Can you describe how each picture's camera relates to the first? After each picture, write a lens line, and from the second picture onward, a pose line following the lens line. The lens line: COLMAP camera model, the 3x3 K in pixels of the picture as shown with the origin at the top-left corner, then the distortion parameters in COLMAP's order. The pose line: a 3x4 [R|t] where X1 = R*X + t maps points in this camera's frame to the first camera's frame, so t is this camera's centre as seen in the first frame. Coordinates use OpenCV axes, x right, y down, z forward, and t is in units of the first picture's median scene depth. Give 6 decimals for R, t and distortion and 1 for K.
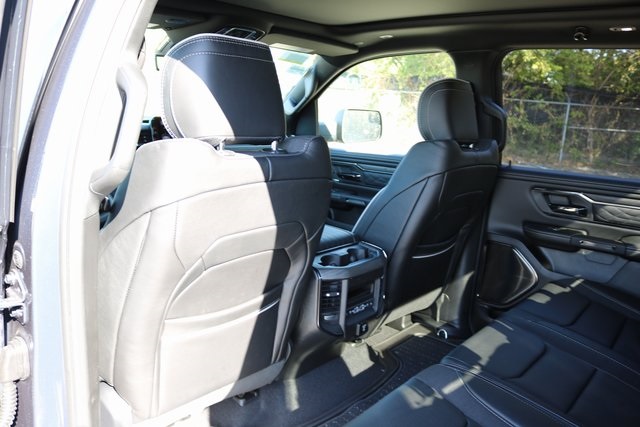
lens RADIAL K [[520.6, 0, 315.8], [0, 520.6, 215.6], [0, 0, 1]] dist [-0.169923, 0.131351]
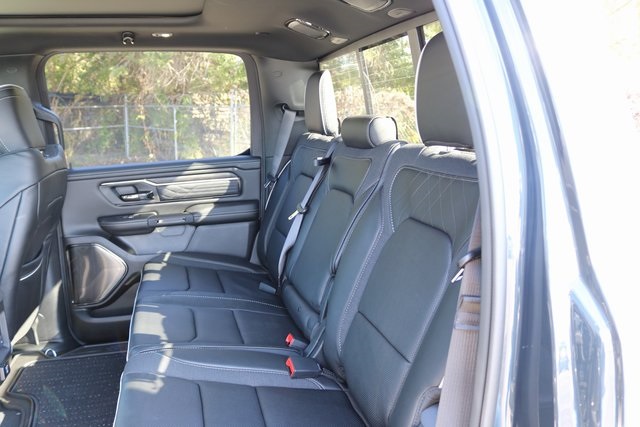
lens RADIAL K [[520.6, 0, 315.8], [0, 520.6, 215.6], [0, 0, 1]] dist [-0.169923, 0.131351]
pose [[0.546545, -0.226060, 0.806341, -0.189399], [0.230700, 0.966262, 0.114524, -0.009341], [-0.805026, 0.123430, 0.580258, 0.039800]]
